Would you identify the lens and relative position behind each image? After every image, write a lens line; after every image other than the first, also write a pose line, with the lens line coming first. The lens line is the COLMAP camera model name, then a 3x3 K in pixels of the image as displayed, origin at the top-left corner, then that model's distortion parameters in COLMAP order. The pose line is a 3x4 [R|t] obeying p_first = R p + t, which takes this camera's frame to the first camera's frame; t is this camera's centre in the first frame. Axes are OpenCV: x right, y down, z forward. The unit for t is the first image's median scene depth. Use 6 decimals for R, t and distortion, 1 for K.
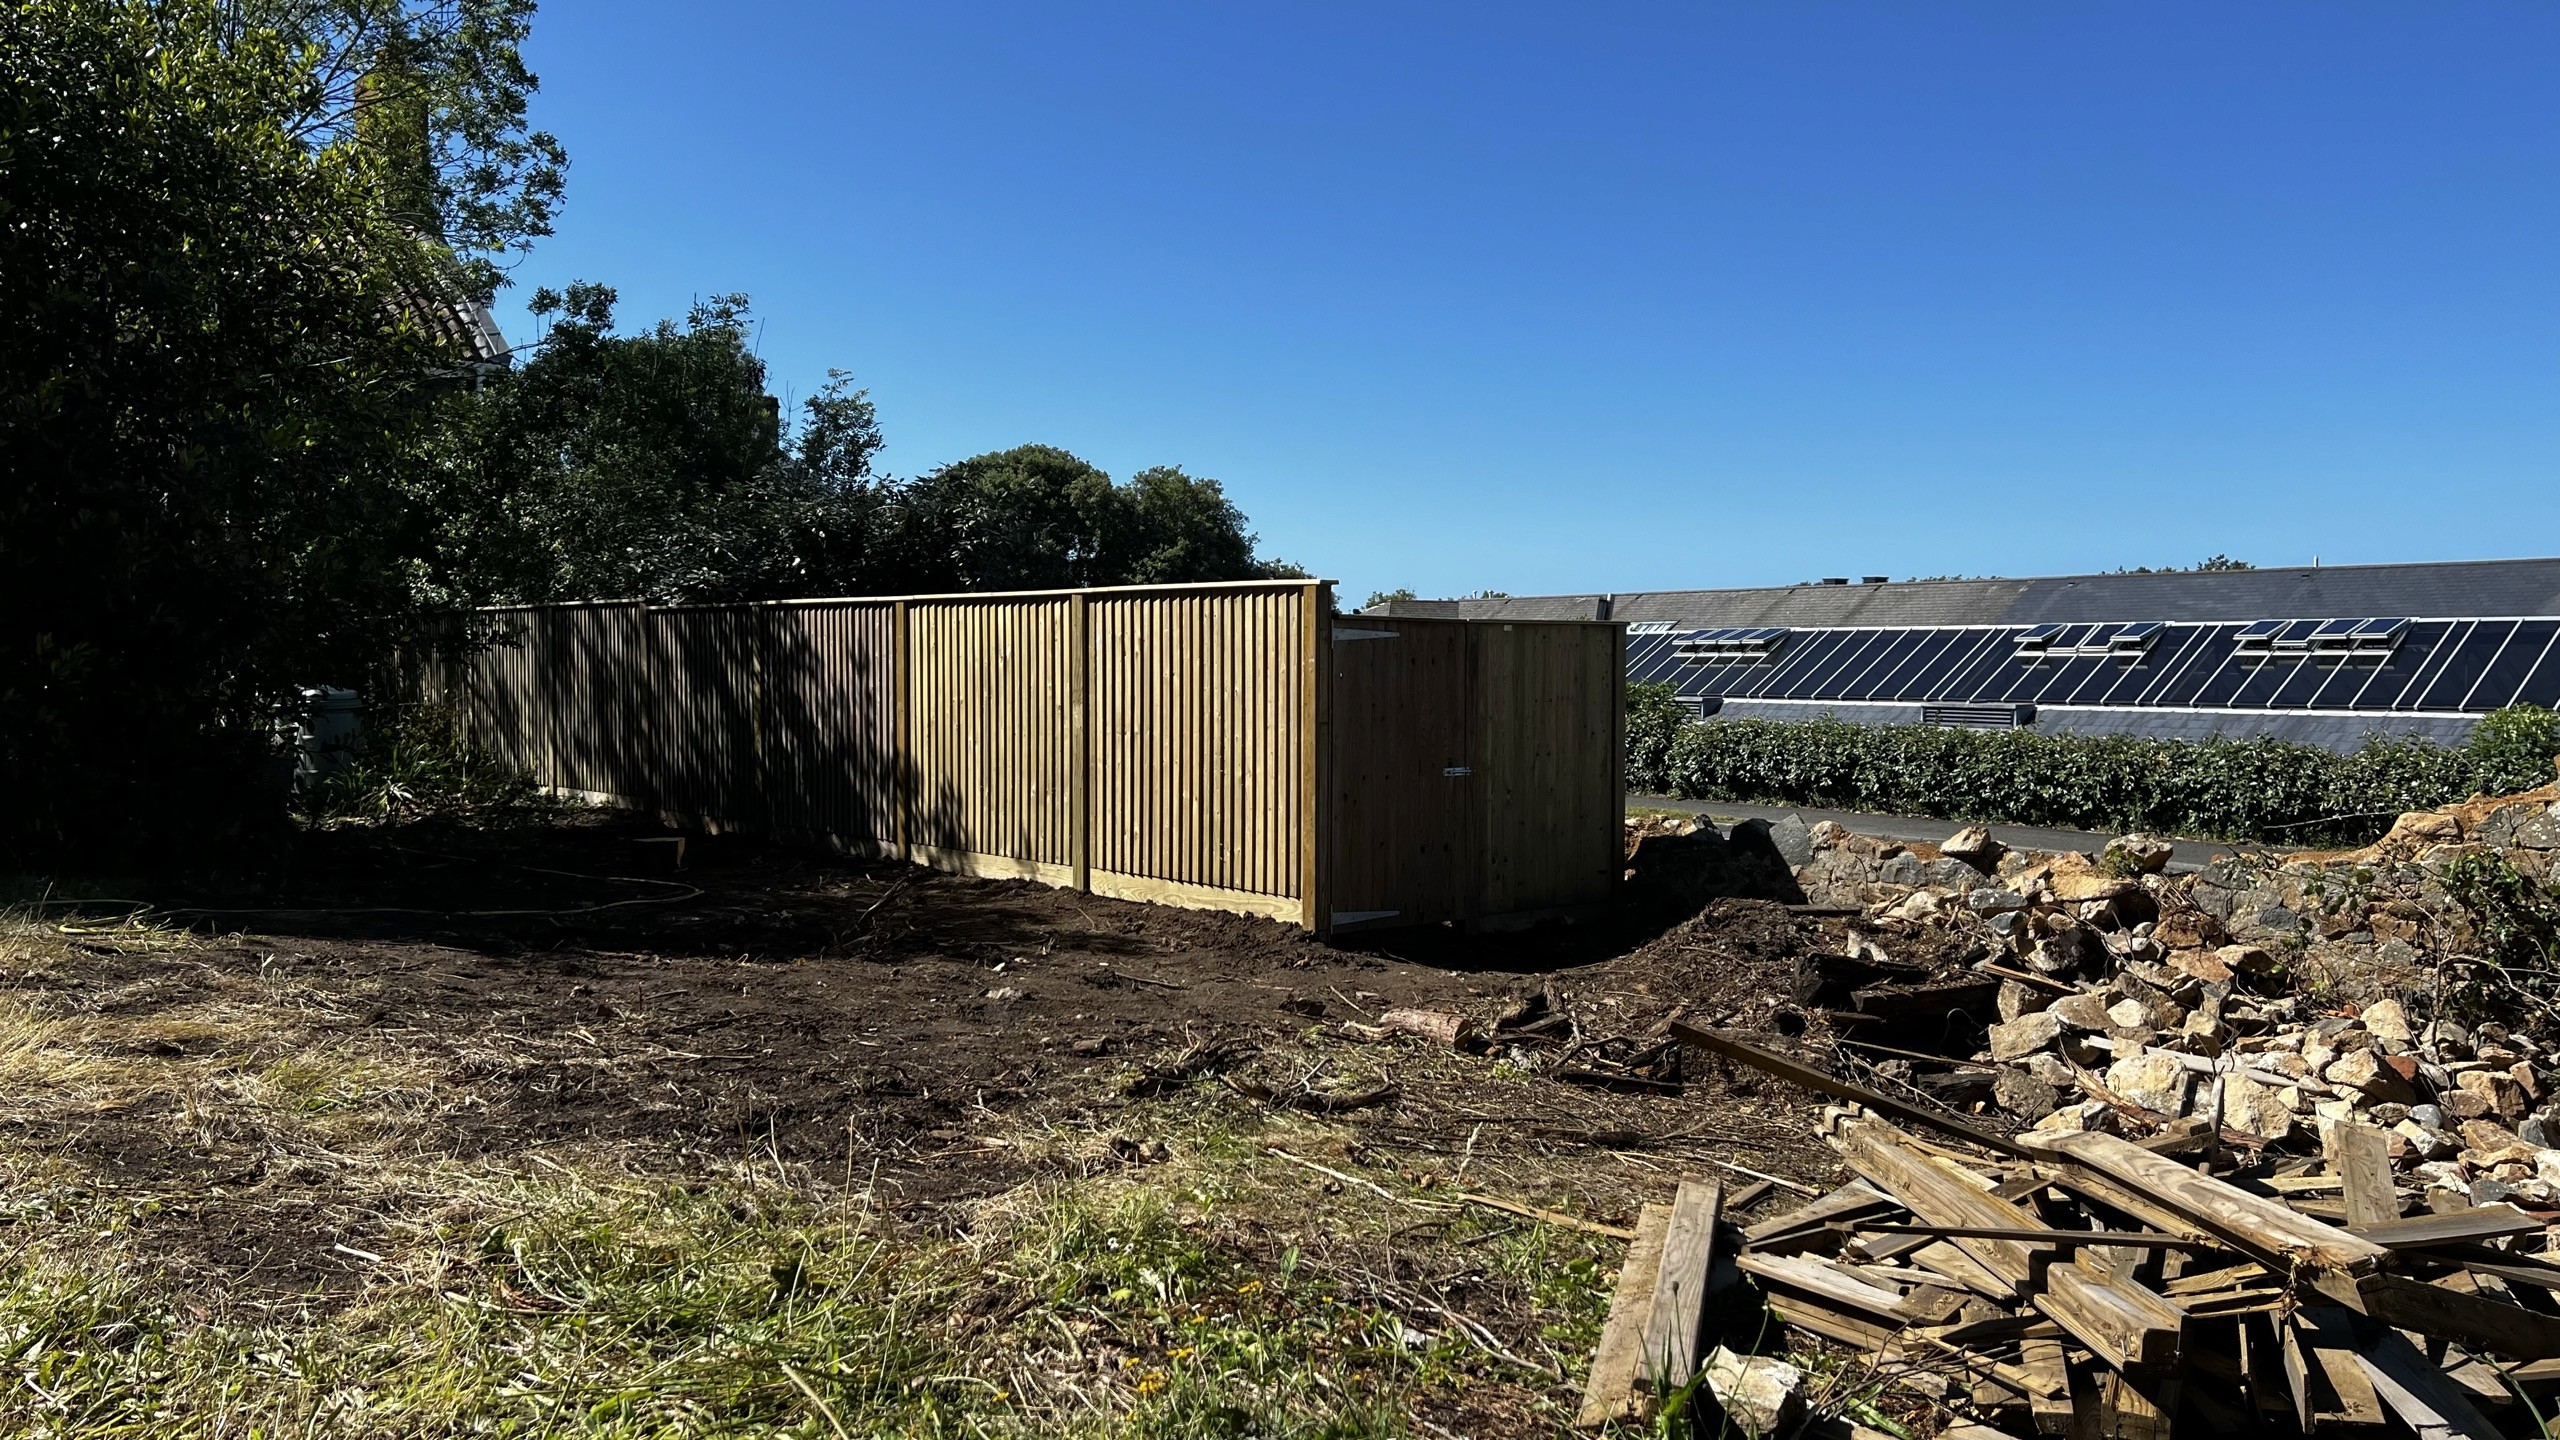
lens RADIAL K [[1811.8, 0, 1260.5], [0, 1811.8, 728.1], [0, 0, 1]] dist [0.001859, -0.012457]
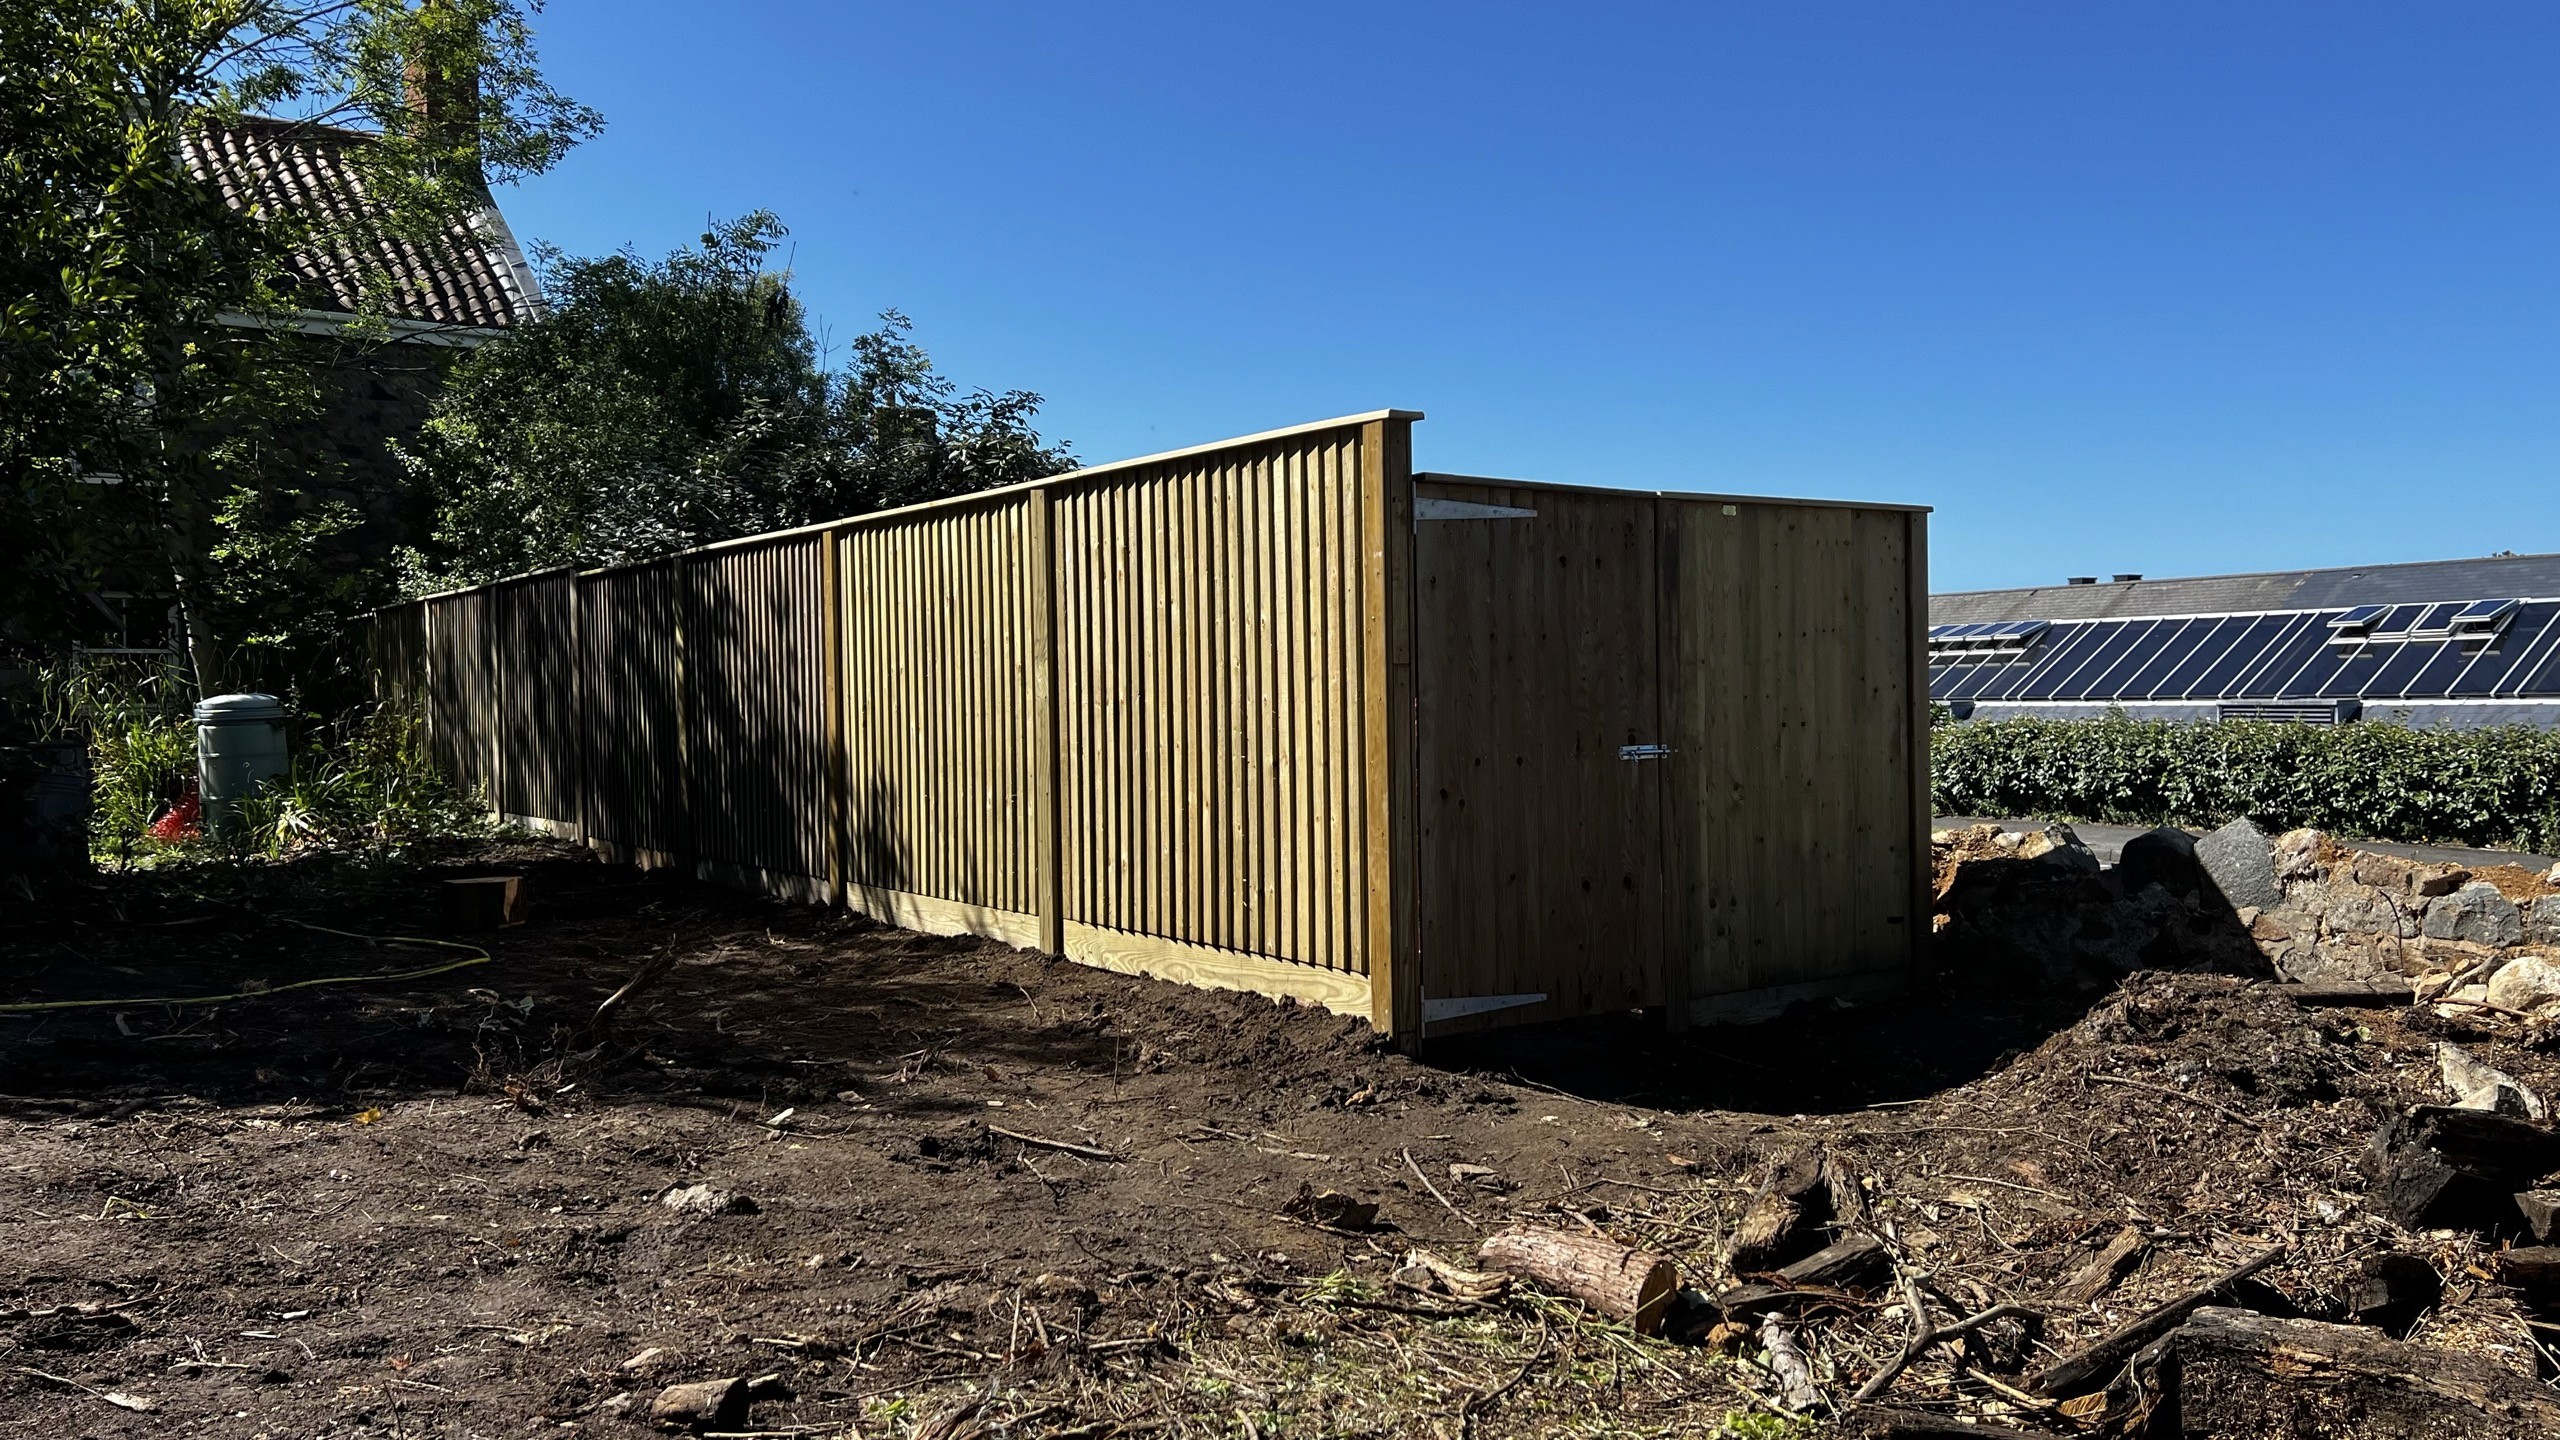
lens RADIAL K [[1811.8, 0, 1276.3], [0, 1811.8, 709.5], [0, 0, 1]] dist [0.001859, -0.012457]
pose [[0.994348, -0.018708, -0.104508, 0.049253], [0.015933, 0.999499, -0.027329, 0.023372], [0.104967, 0.025510, 0.994148, 0.389997]]
